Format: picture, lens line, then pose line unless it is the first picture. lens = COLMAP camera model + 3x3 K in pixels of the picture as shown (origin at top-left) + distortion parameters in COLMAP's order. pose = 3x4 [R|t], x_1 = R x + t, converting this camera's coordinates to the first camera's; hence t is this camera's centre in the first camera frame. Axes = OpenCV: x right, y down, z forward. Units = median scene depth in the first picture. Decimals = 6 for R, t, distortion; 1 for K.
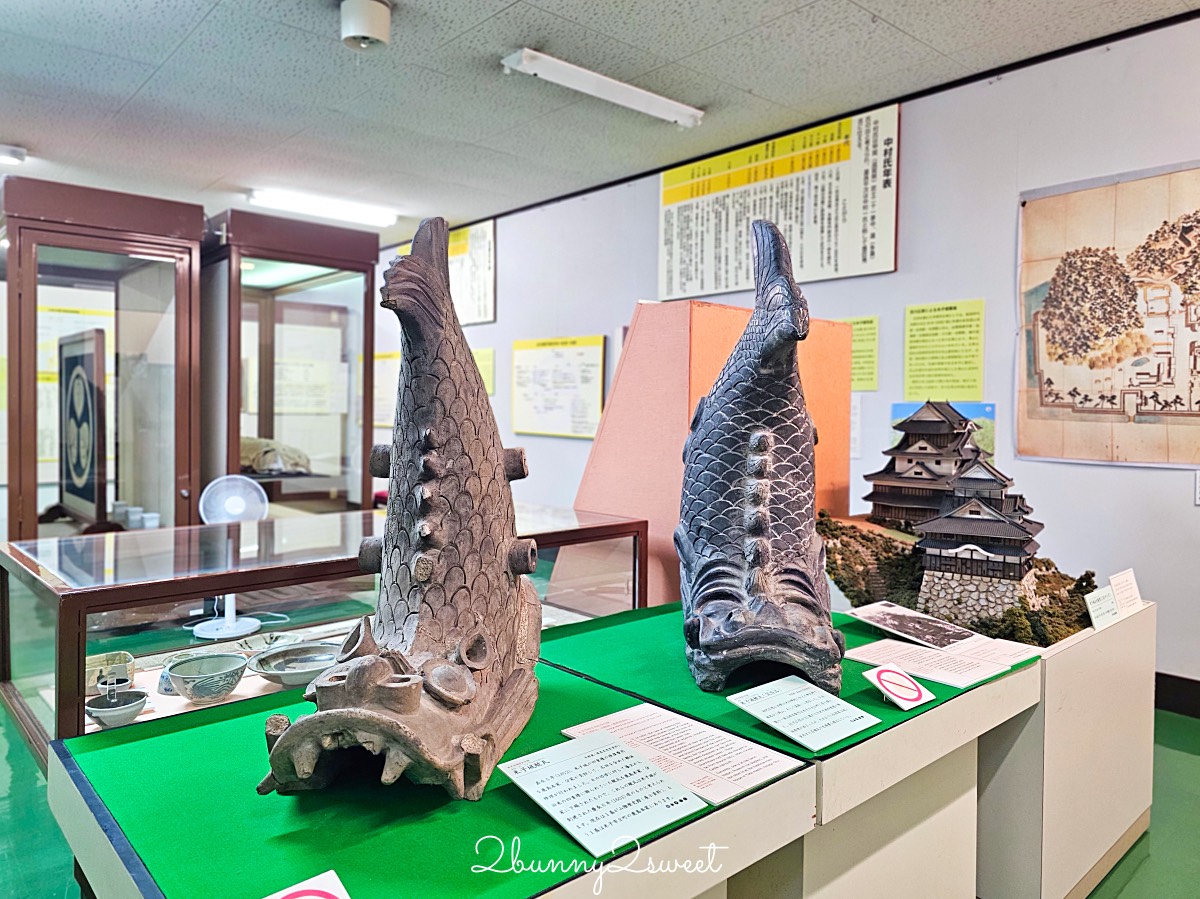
lens RADIAL K [[826.0, 0, 600.0], [0, 826.0, 449.5], [0, 0, 1]] dist [0.027045, -0.000408]
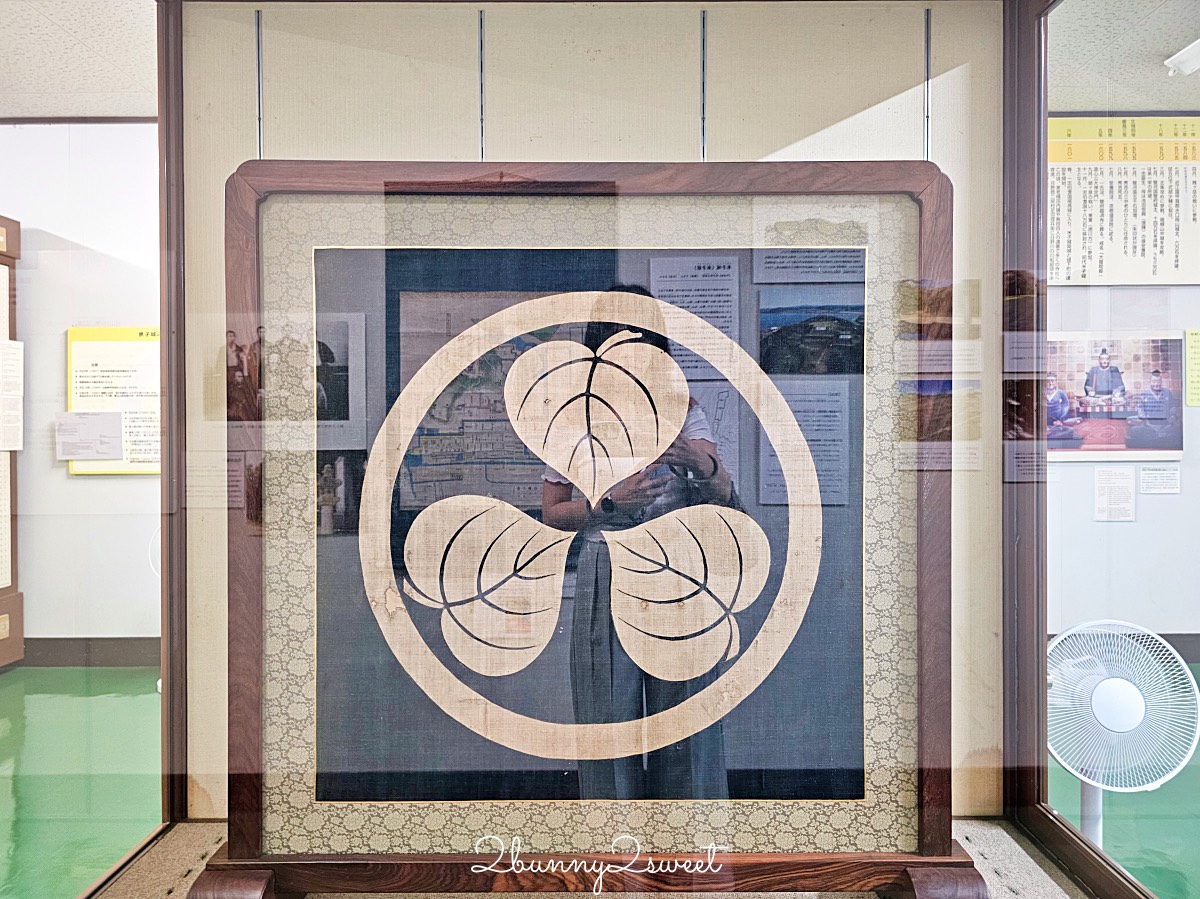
lens RADIAL K [[801.3, 0, 600.0], [0, 801.3, 449.5], [0, 0, 1]] dist [0.065257, -0.054901]
pose [[0.672256, -0.012246, 0.740217, -0.955714], [0.043642, 0.998780, -0.023111, -0.035460], [-0.739031, 0.047841, 0.671970, 1.012934]]
